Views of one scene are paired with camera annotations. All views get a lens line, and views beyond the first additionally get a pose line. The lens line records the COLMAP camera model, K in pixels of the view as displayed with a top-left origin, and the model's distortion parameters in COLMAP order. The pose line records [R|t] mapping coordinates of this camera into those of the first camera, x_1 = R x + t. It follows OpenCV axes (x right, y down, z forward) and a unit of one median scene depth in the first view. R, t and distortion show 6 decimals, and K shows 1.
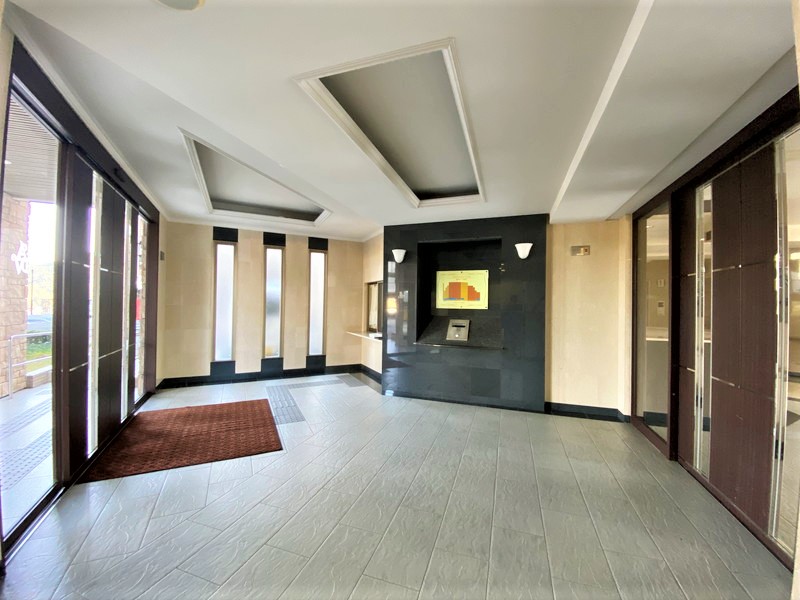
lens RADIAL K [[319.9, 0, 400.0], [0, 319.9, 300.0], [0, 0, 1]] dist [0.000405, 0.000004]
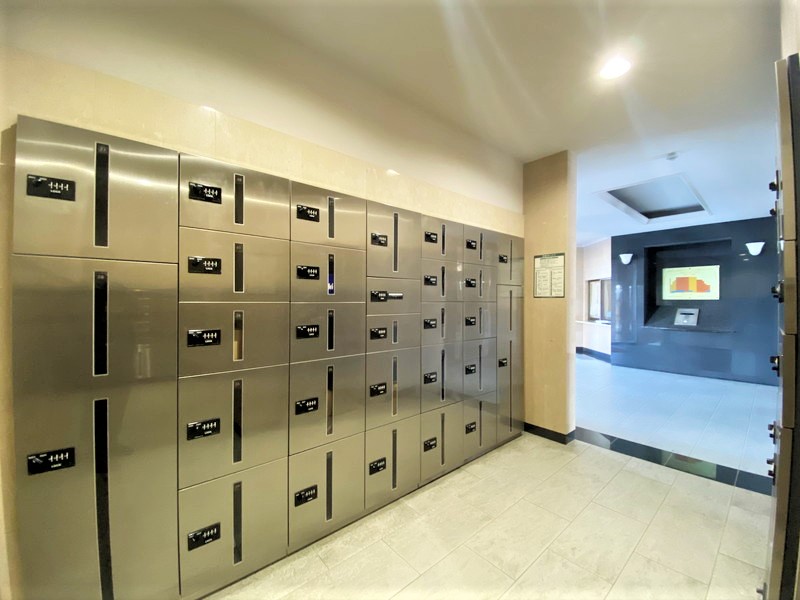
lens RADIAL K [[318.9, 0, 400.0], [0, 318.9, 300.0], [0, 0, 1]] dist [-0.022928, -0.000239]
pose [[0.846439, -0.012858, -0.532330, -0.101026], [0.014649, 0.999892, -0.000858, 0.015067], [0.532284, -0.007072, 0.846537, -0.554371]]
